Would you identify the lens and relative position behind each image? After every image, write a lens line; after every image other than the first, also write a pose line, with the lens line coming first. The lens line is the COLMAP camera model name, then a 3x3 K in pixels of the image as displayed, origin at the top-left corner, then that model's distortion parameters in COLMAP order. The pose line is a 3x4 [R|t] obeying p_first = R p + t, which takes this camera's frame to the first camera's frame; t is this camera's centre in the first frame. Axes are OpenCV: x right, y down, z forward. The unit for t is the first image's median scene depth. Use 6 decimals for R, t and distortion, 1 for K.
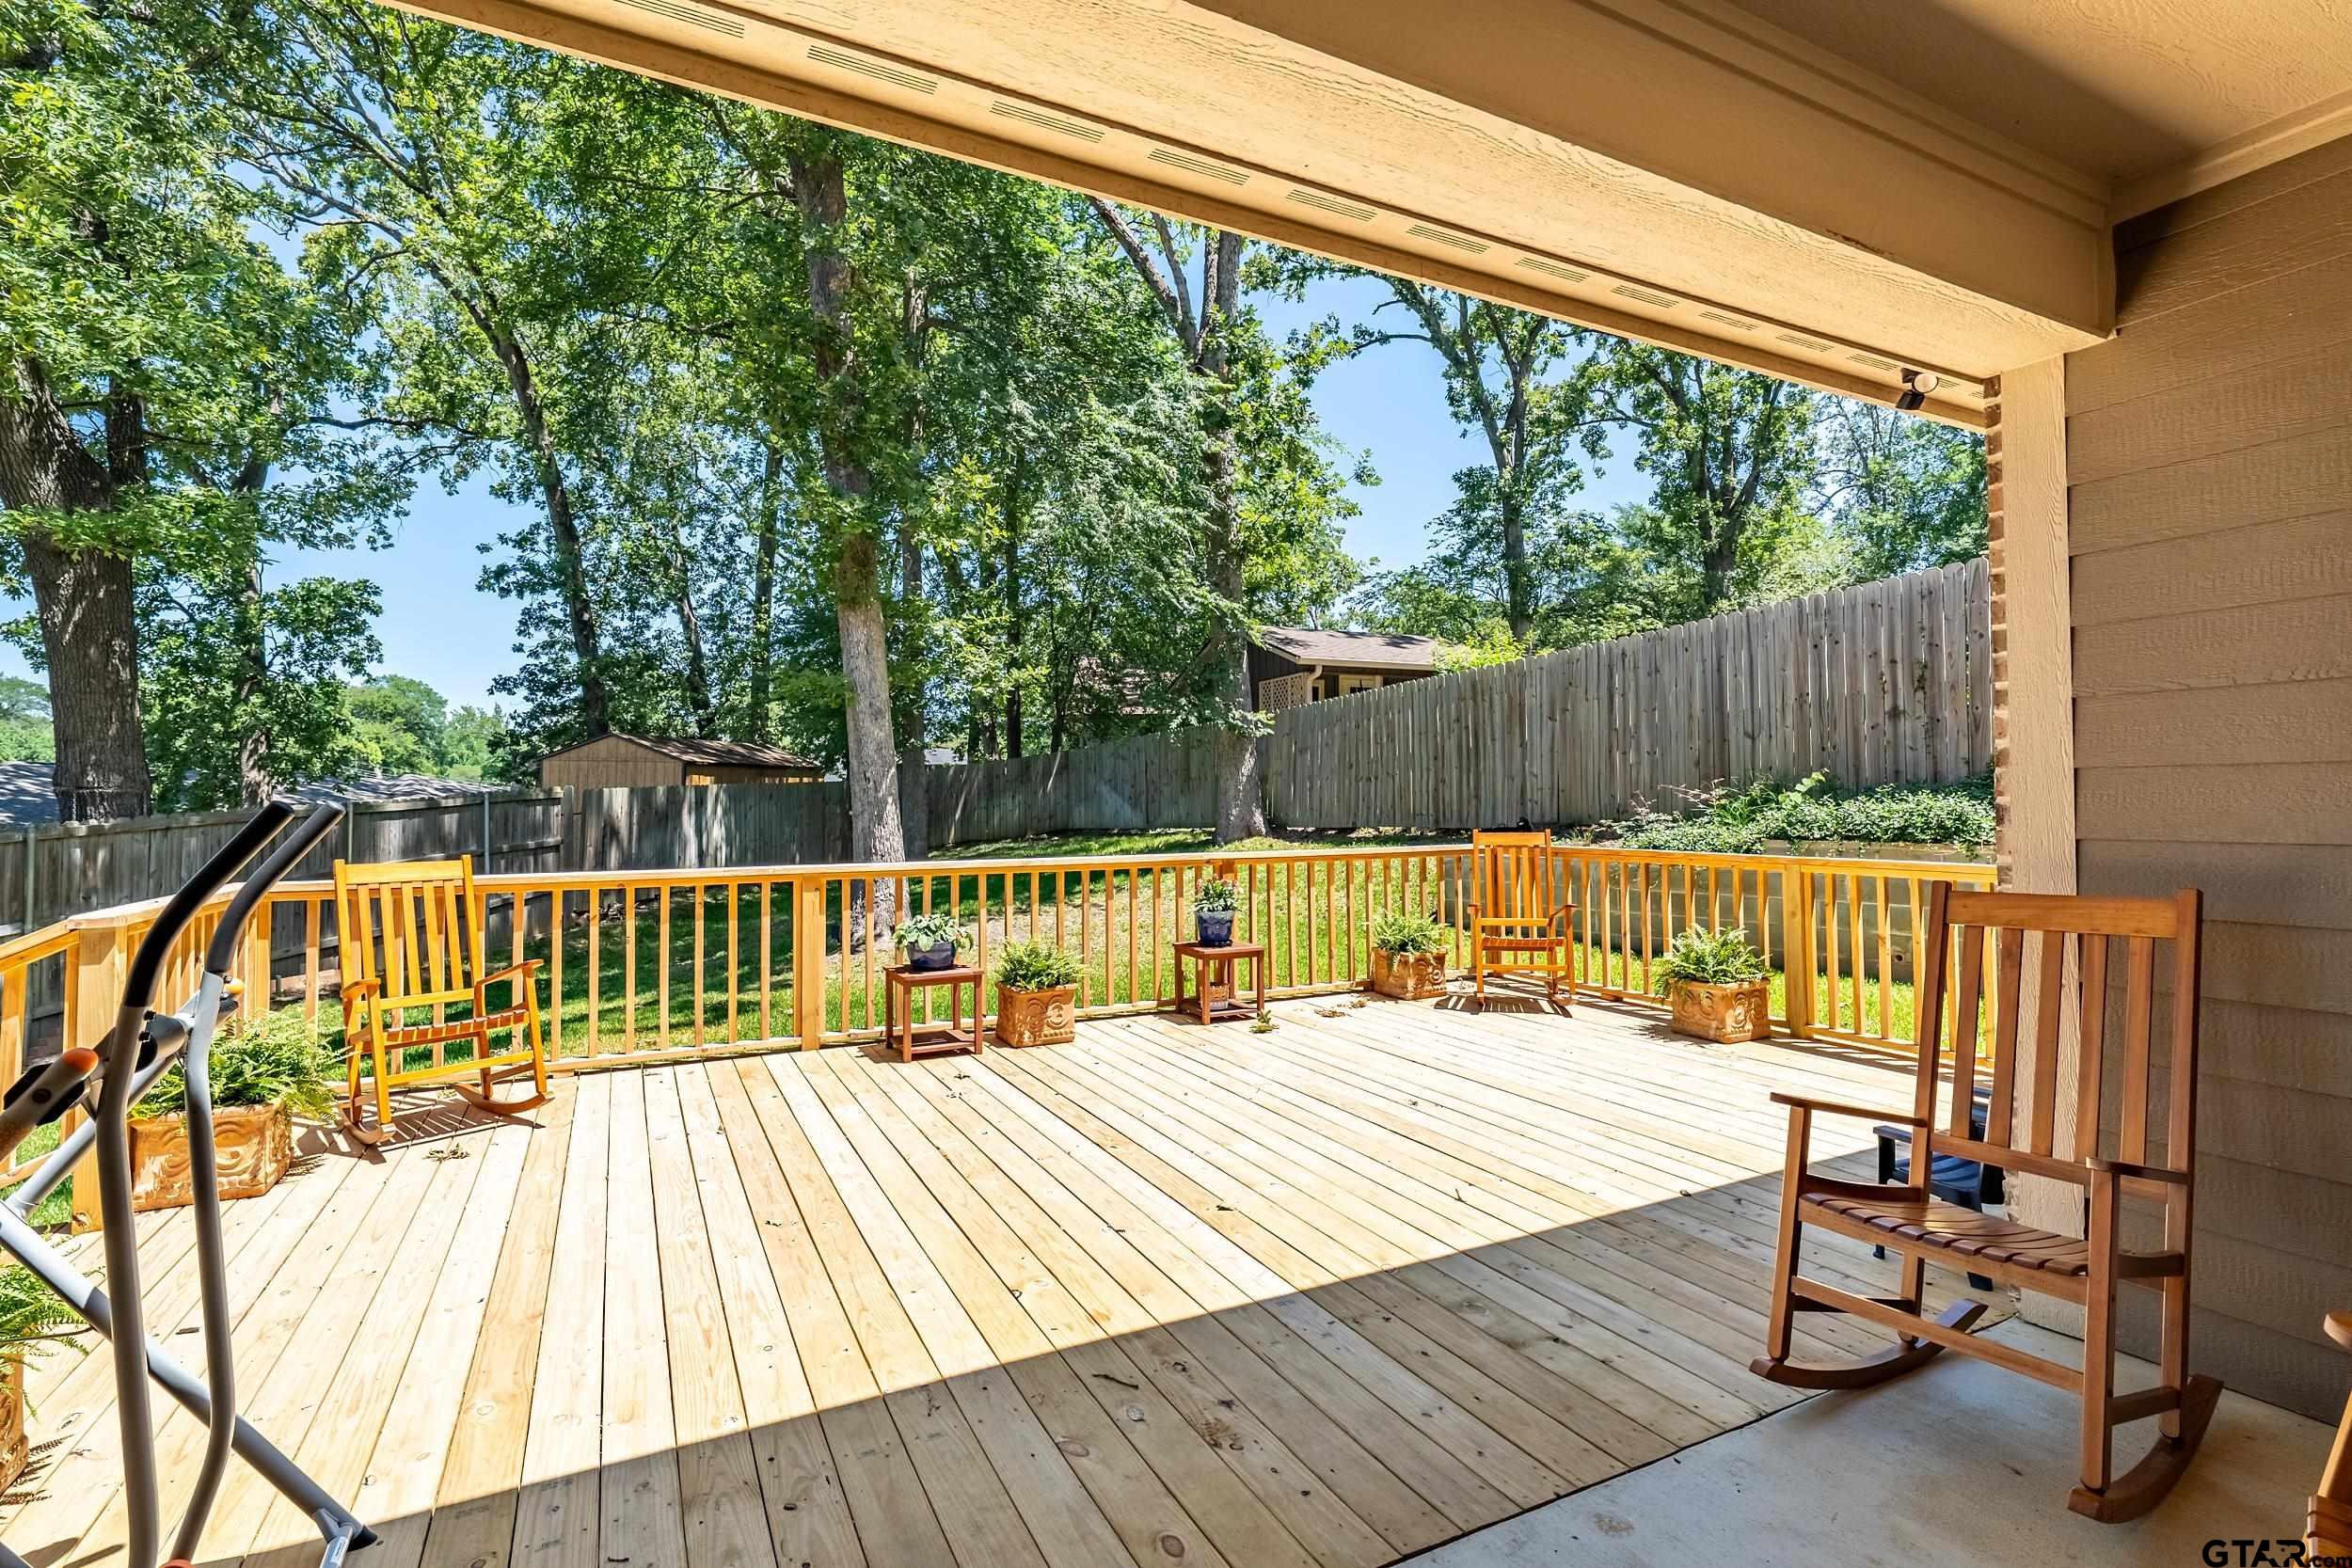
lens RADIAL K [[1081.1, 0, 1167.2], [0, 1081.1, 785.2], [0, 0, 1]] dist [0.002141, -0.000235]
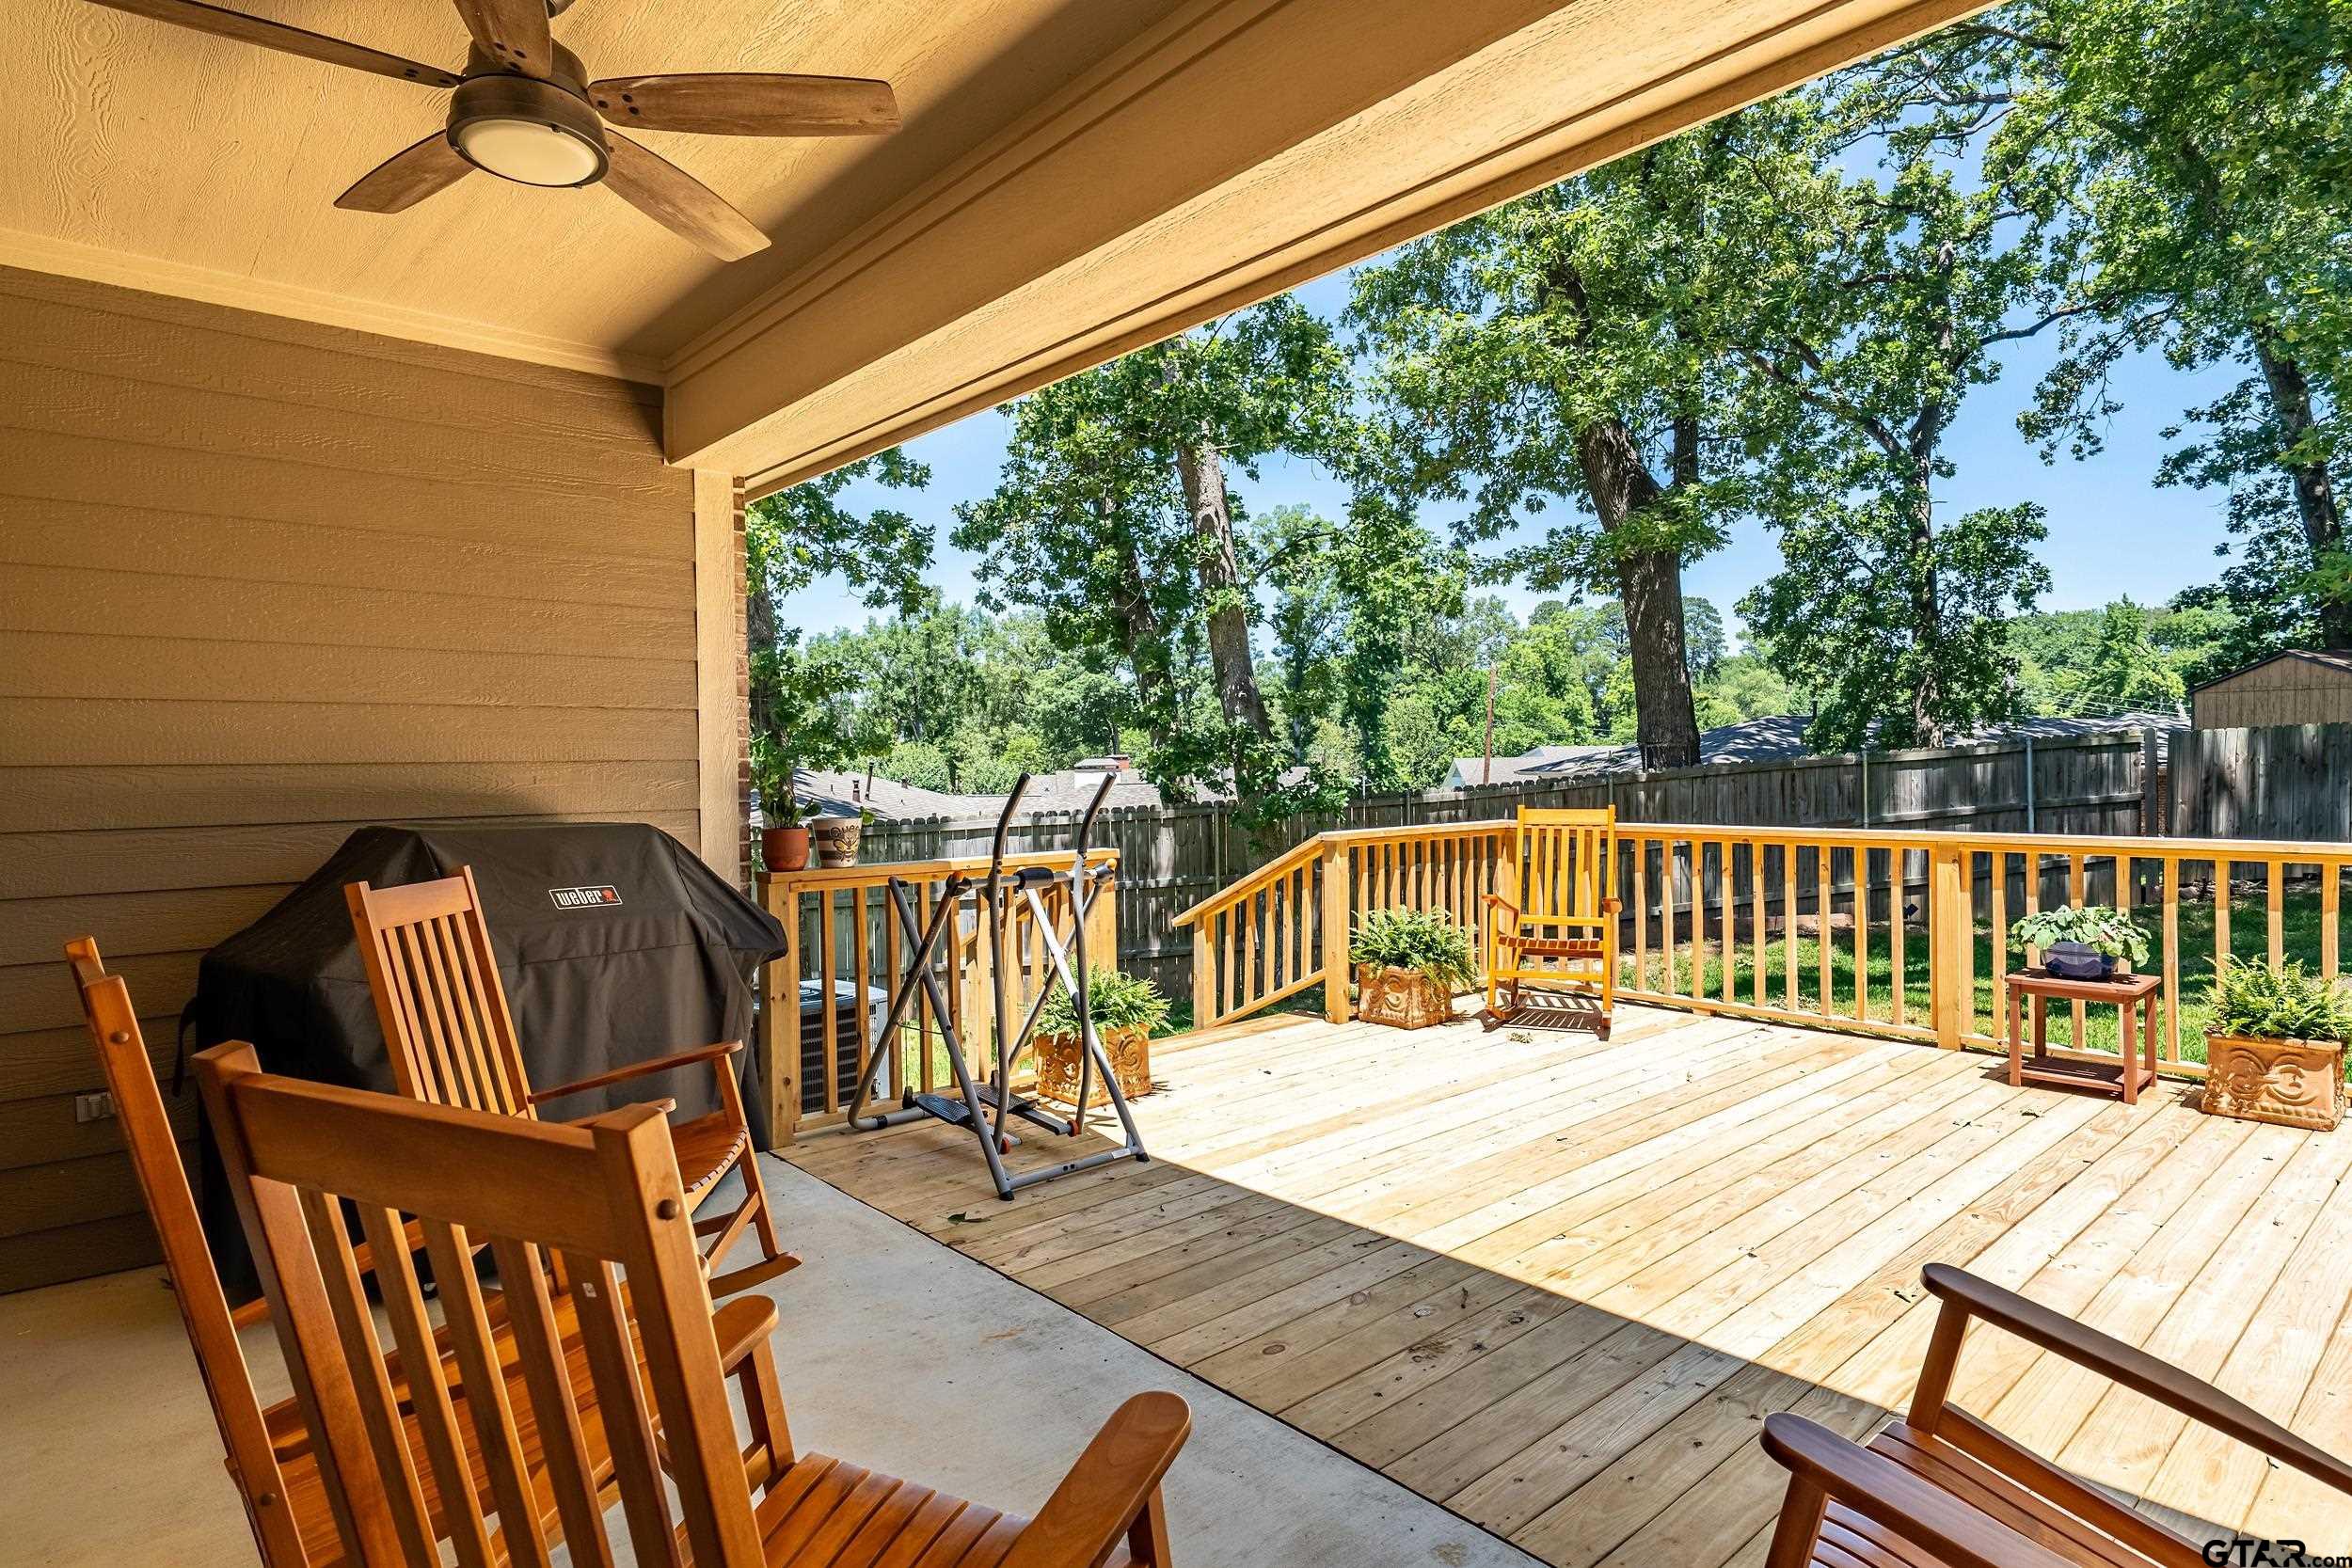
lens RADIAL K [[1233.4, 0, 1167.0], [0, 1233.4, 781.7], [0, 0, 1]] dist [0.003197, 0.000827]
pose [[0.258898, 0.015409, -0.965782, 0.168652], [0.028015, 0.999332, 0.023454, -0.001608], [0.965498, -0.033128, 0.258294, 0.063121]]
